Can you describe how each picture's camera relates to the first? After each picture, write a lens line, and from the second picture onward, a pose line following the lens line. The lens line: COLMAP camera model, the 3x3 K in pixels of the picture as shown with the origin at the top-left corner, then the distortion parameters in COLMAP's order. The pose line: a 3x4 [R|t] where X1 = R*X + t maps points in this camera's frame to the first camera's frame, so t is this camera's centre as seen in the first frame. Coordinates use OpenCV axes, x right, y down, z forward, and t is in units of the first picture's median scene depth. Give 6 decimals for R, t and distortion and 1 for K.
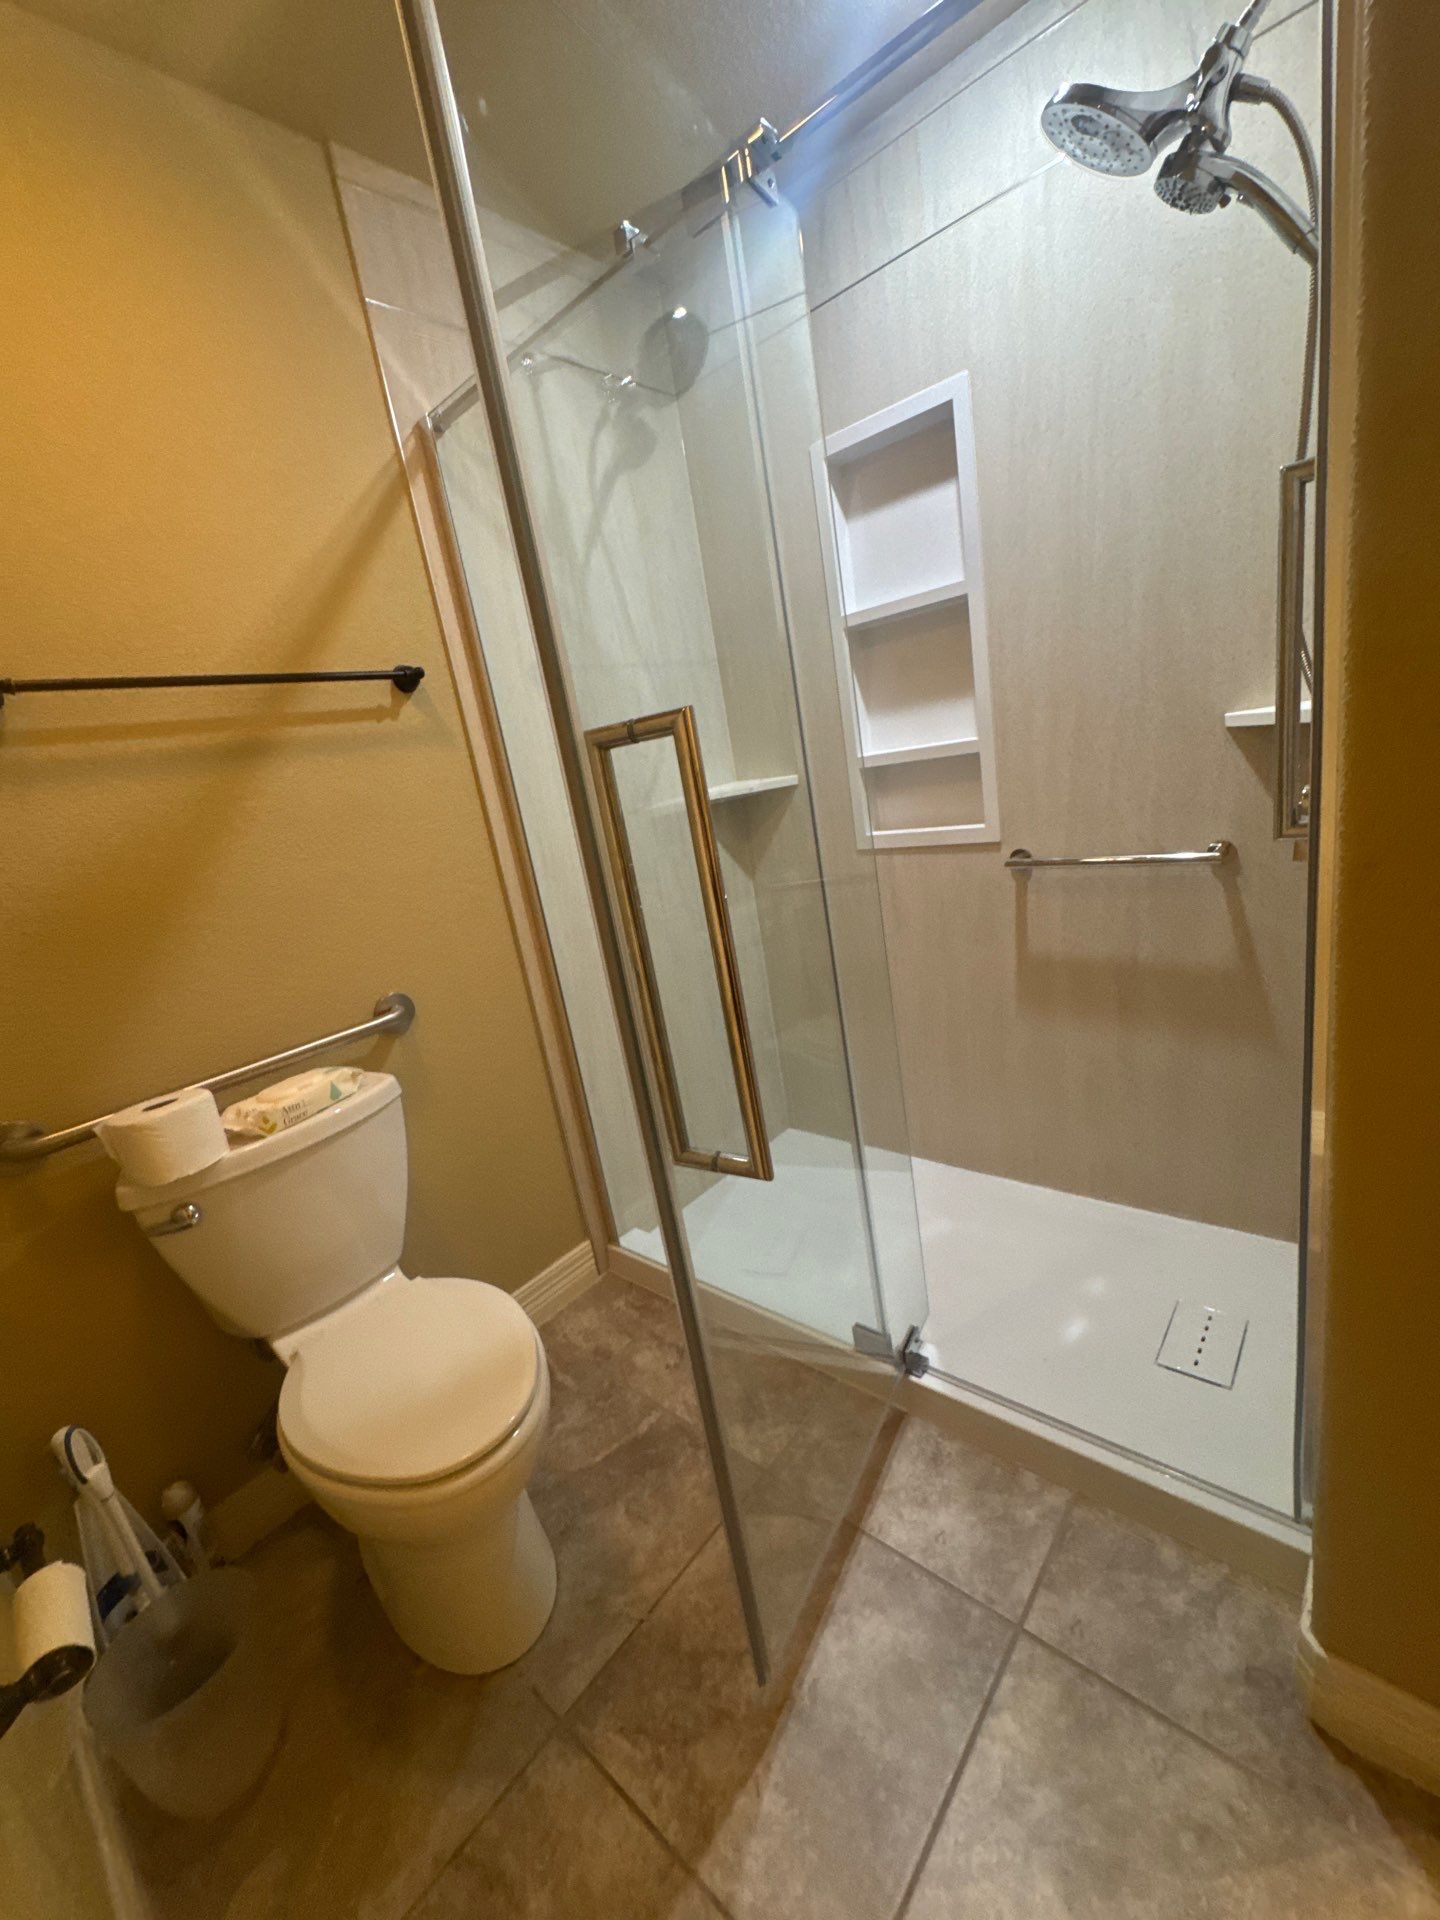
lens RADIAL K [[766.6, 0, 718.4], [0, 766.6, 958.0], [0, 0, 1]] dist [-0.003580, 0.000274]
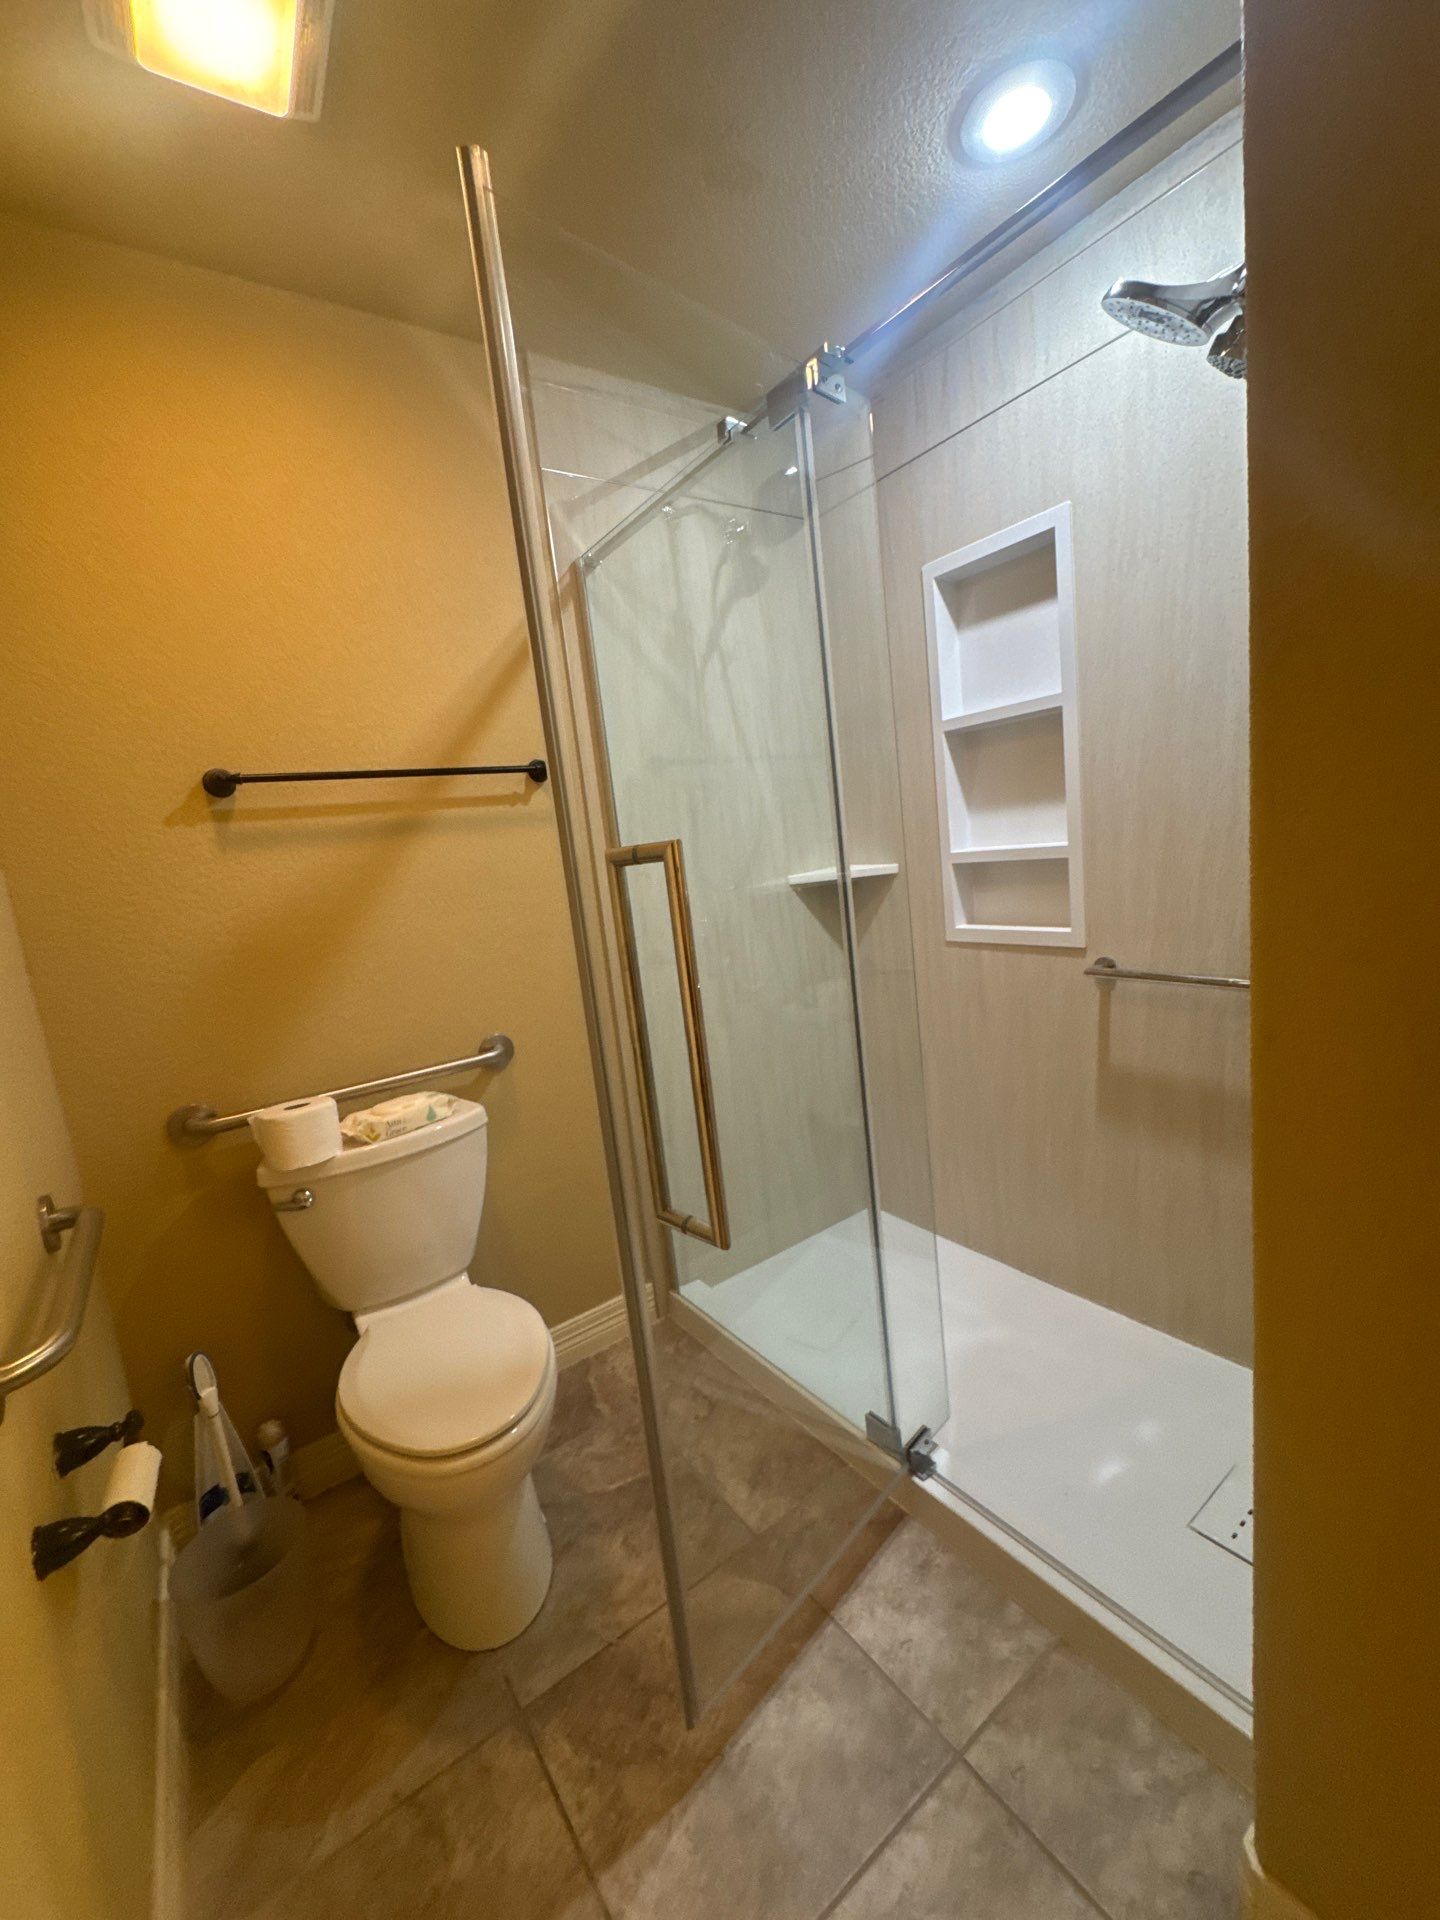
lens RADIAL K [[766.6, 0, 718.4], [0, 766.6, 958.0], [0, 0, 1]] dist [-0.003580, 0.000274]
pose [[0.971437, 0.090736, -0.219263, 0.172693], [-0.105539, 0.992795, -0.056745, -0.045500], [0.212534, 0.078265, 0.974014, -0.085448]]
